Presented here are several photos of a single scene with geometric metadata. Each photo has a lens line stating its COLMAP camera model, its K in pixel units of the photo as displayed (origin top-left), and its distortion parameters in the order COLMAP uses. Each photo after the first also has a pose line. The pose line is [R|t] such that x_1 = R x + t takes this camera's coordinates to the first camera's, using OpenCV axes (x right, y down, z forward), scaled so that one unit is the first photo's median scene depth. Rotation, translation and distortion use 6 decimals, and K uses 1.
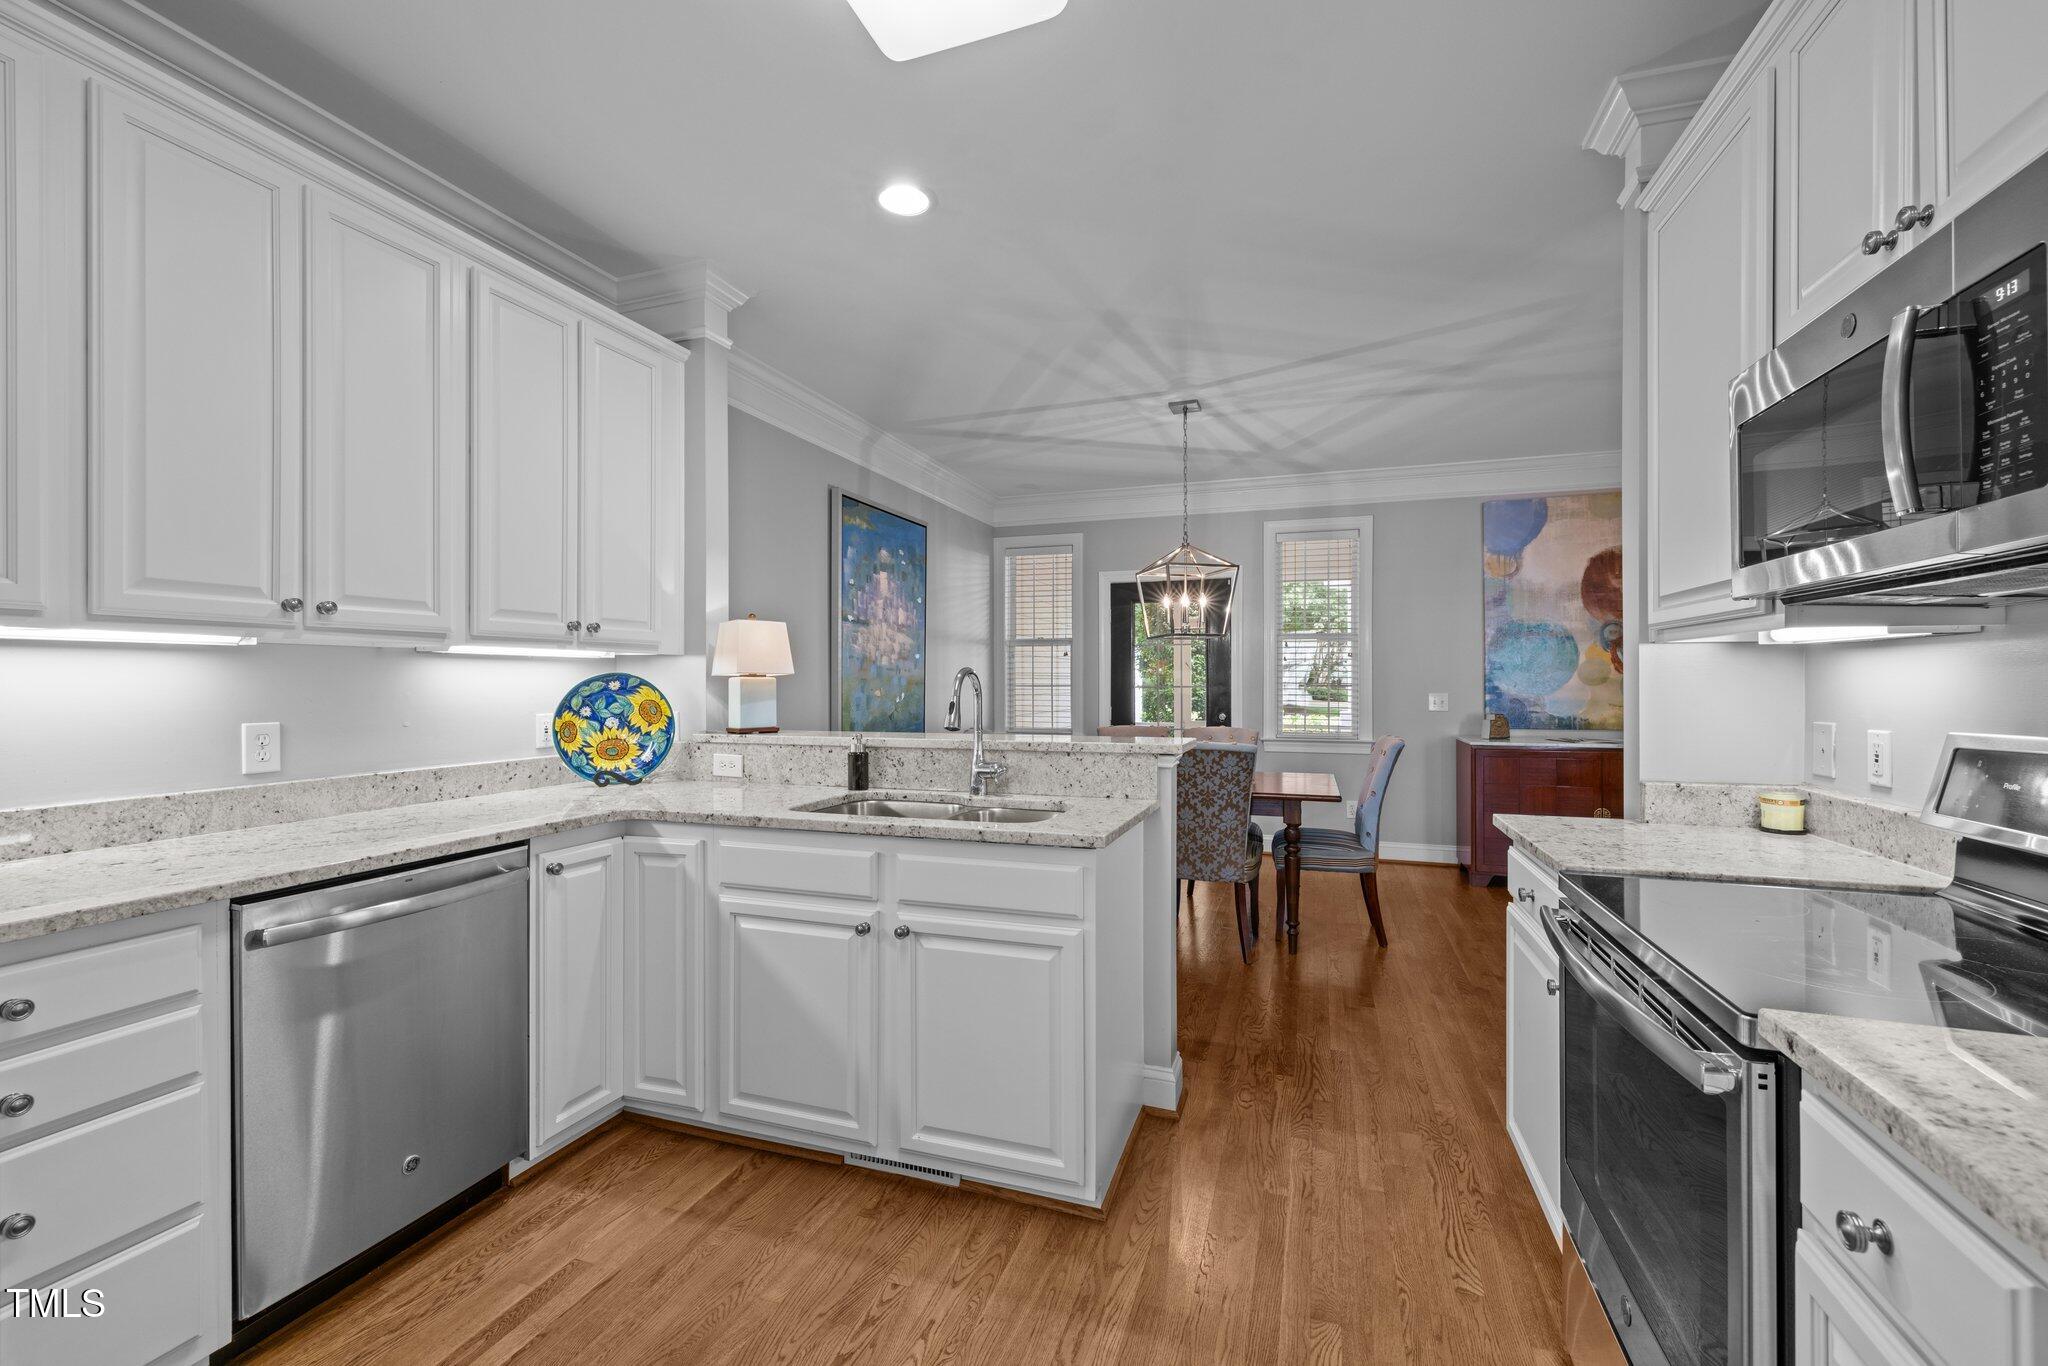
lens RADIAL K [[851.9, 0, 1019.9], [0, 851.9, 683.2], [0, 0, 1]] dist [0.000003, 0.000284]
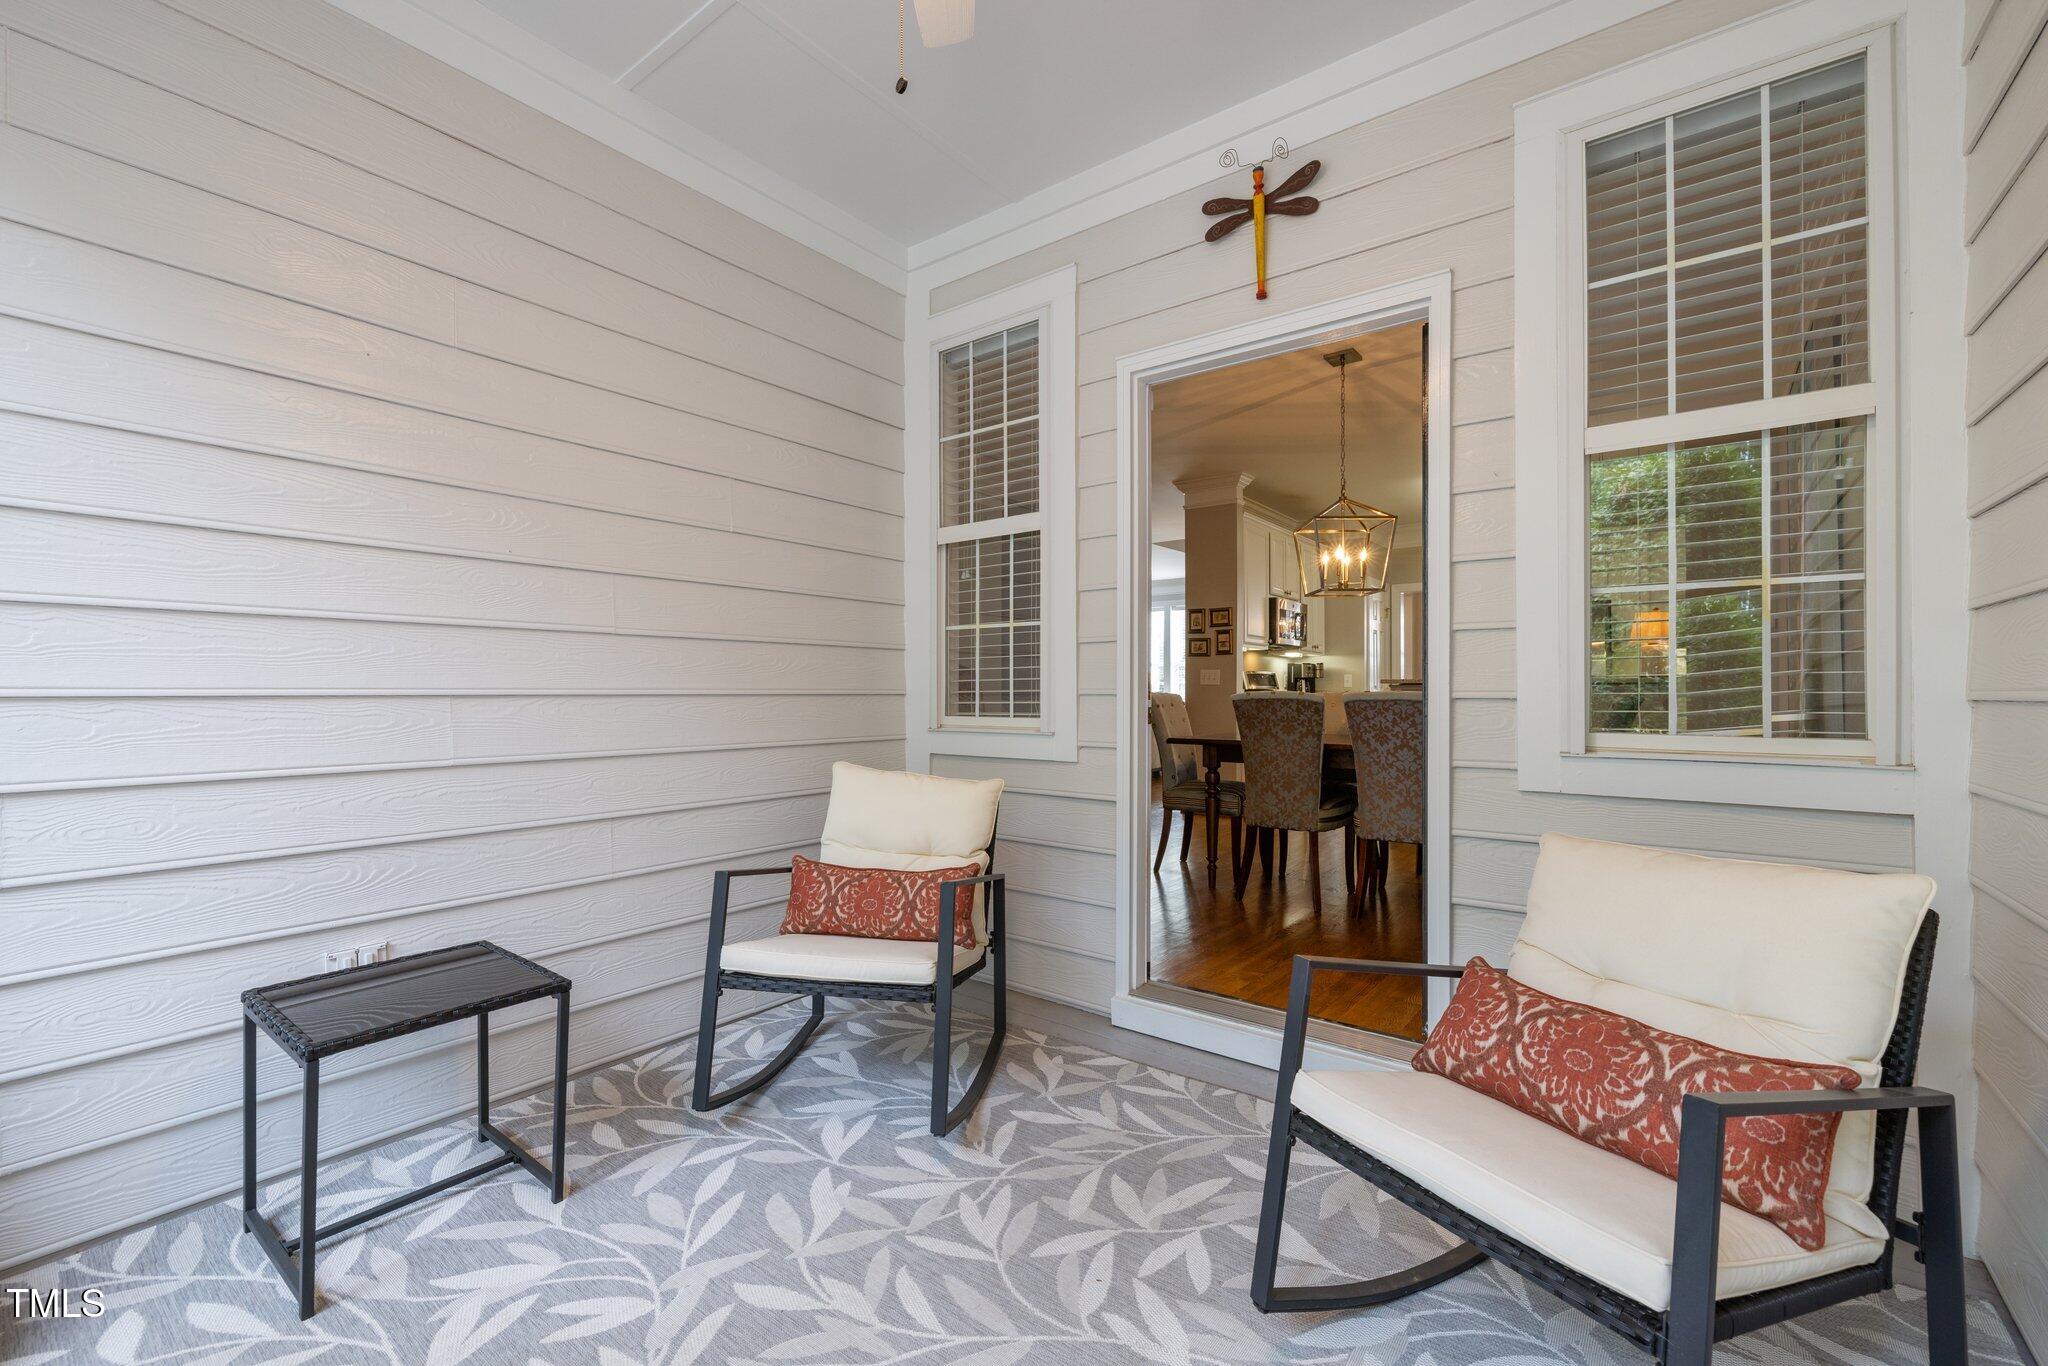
lens RADIAL K [[858.1, 0, 1019.3], [0, 858.1, 689.6], [0, 0, 1]] dist [0.001378, 0.000095]
pose [[-0.949135, -0.000766, 0.314868, 0.363827], [-0.000853, 1.000000, -0.000139, 0.085216], [-0.314867, -0.000400, -0.949136, 3.159263]]
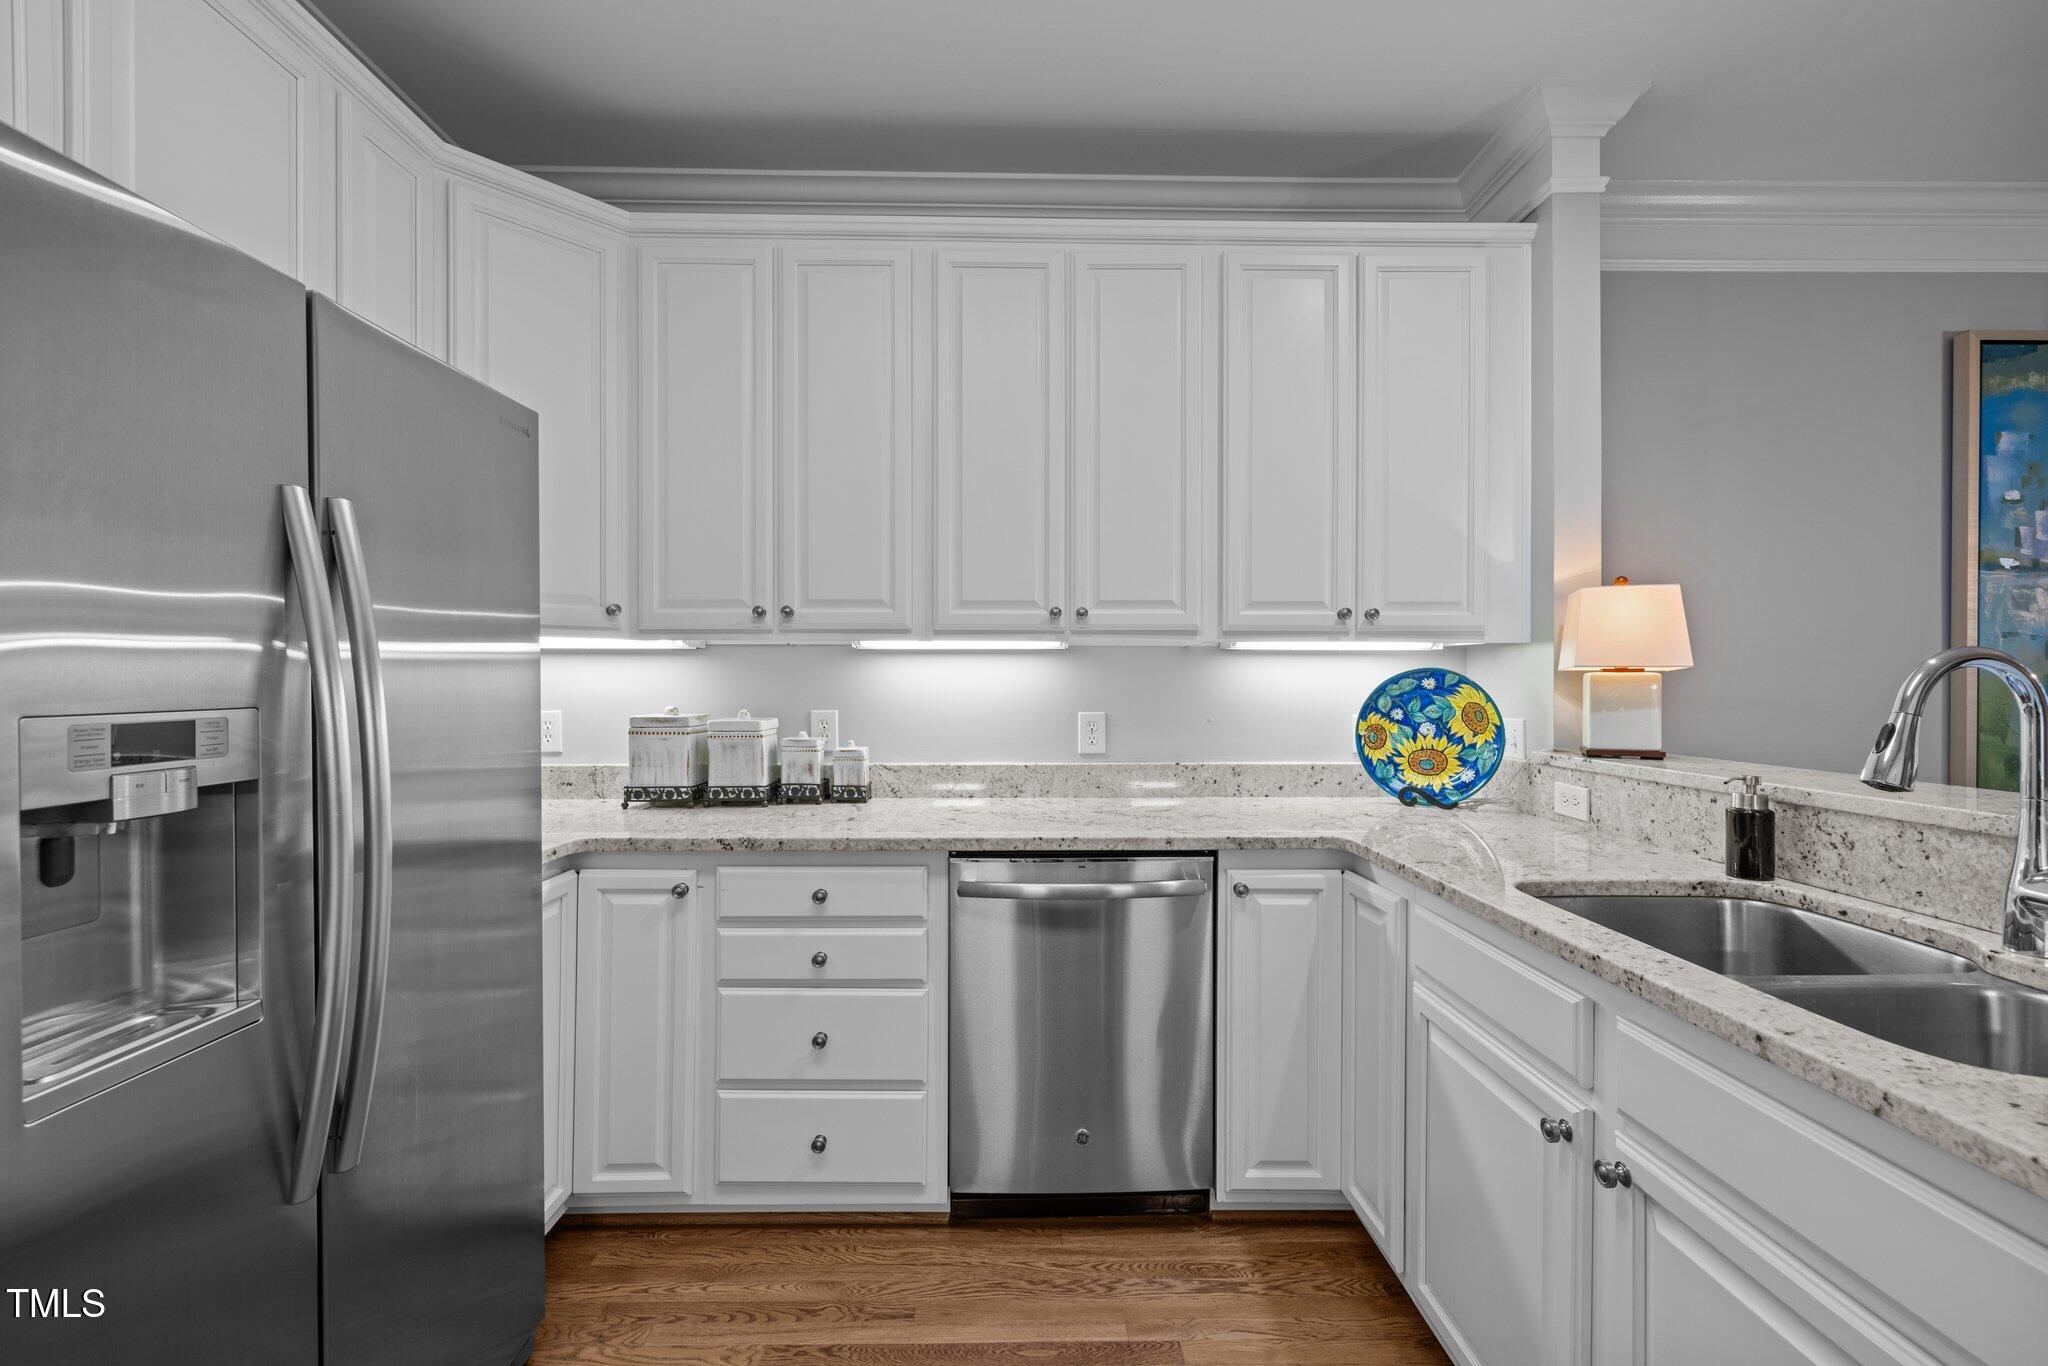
lens RADIAL K [[851.9, 0, 1019.9], [0, 851.9, 683.2], [0, 0, 1]] dist [0.000003, 0.000284]
pose [[0.344690, 0.005428, -0.938701, 0.151200], [-0.003728, 0.999983, 0.004413, 0.000164], [0.938709, 0.001979, 0.344705, 0.352906]]
